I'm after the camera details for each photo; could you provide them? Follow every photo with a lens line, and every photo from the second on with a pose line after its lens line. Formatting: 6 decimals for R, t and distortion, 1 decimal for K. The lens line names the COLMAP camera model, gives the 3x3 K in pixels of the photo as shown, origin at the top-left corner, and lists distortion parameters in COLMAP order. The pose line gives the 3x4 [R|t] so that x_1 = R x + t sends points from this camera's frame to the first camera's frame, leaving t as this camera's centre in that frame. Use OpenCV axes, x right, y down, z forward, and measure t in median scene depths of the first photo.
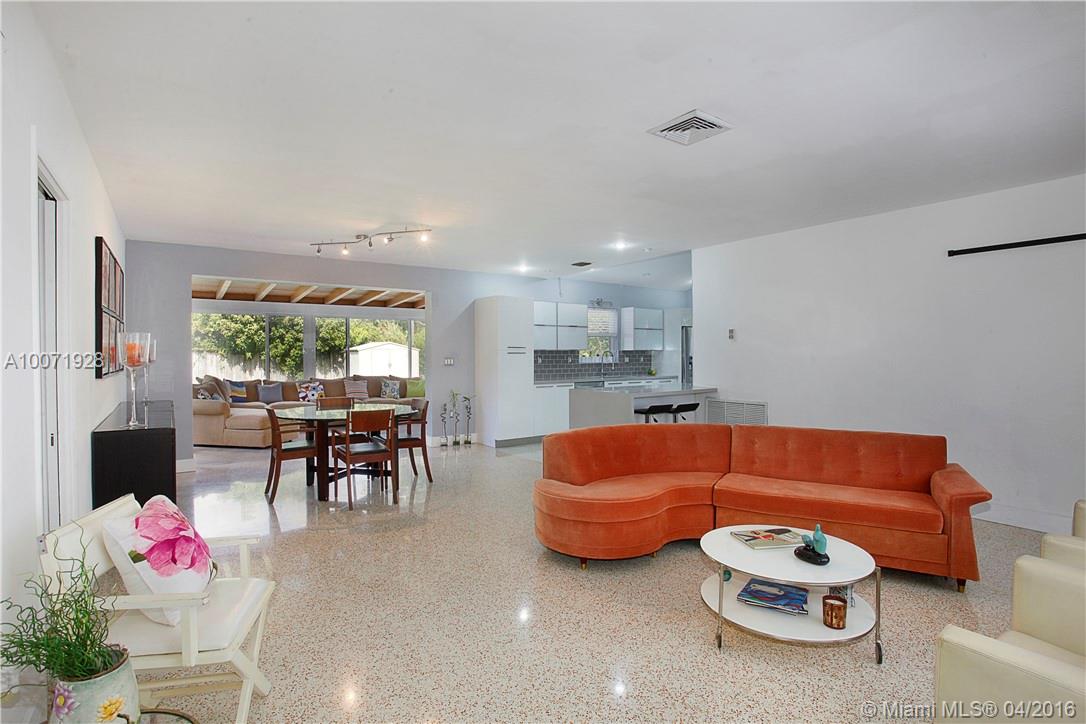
lens RADIAL K [[520.5, 0, 538.9], [0, 520.5, 363.0], [0, 0, 1]] dist [-0.053619, -0.000247]
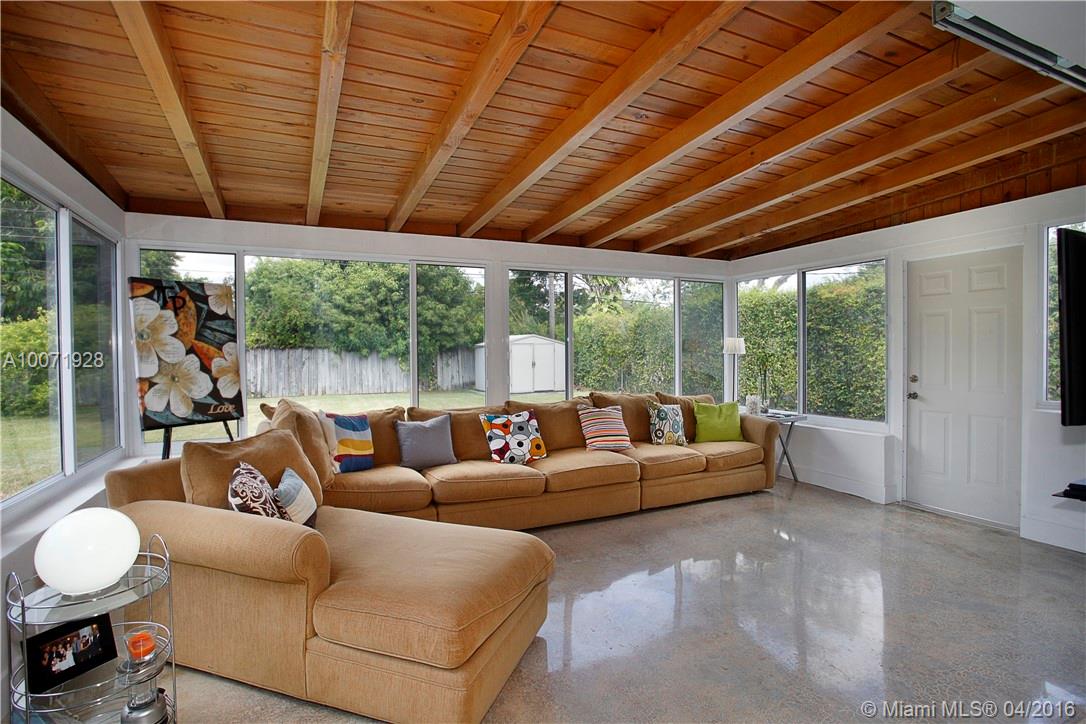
lens RADIAL K [[520.5, 0, 545.9], [0, 520.5, 359.6], [0, 0, 1]] dist [-0.053619, -0.000247]
pose [[0.985390, -0.003115, -0.170286, -0.342890], [0.003388, 0.999993, 0.001315, -0.007906], [0.170281, -0.001873, 0.985394, 0.579376]]
